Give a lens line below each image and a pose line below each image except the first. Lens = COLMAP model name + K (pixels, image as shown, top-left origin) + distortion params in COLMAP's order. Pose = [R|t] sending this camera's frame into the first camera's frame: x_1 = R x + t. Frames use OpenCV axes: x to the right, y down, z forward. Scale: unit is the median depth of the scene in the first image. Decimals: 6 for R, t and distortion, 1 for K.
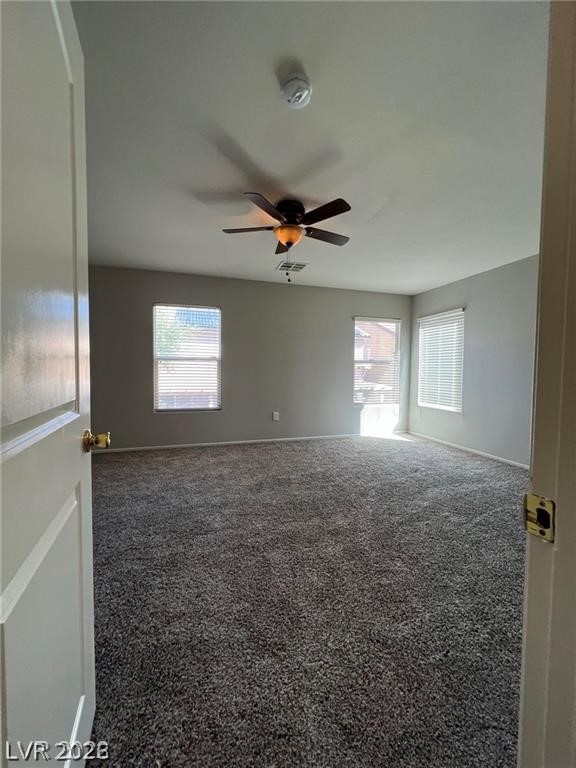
lens RADIAL K [[304.9, 0, 282.8], [0, 304.9, 380.8], [0, 0, 1]] dist [-0.003298, 0.000876]
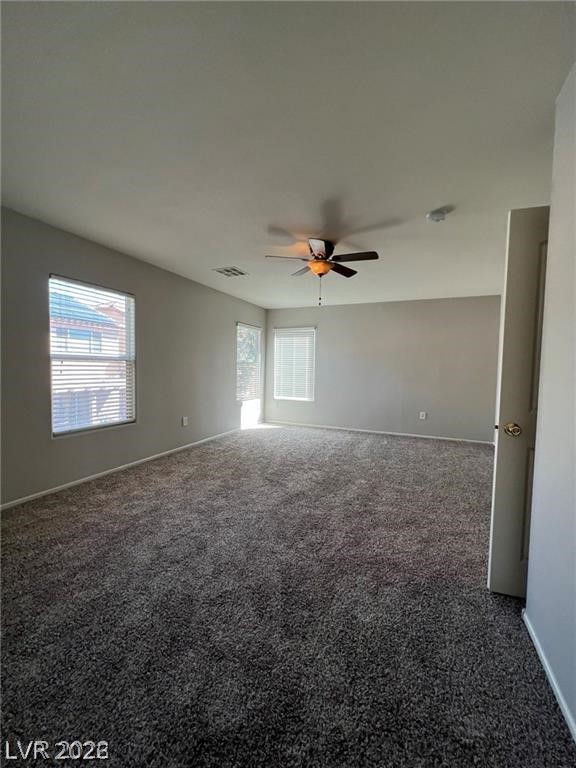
lens RADIAL K [[304.9, 0, 292.6], [0, 304.9, 382.8], [0, 0, 1]] dist [-0.003298, 0.000876]
pose [[0.651408, -0.034596, 0.757938, -1.075438], [0.014580, 0.999346, 0.033084, -0.059170], [-0.758588, -0.010500, 0.651487, 0.300608]]
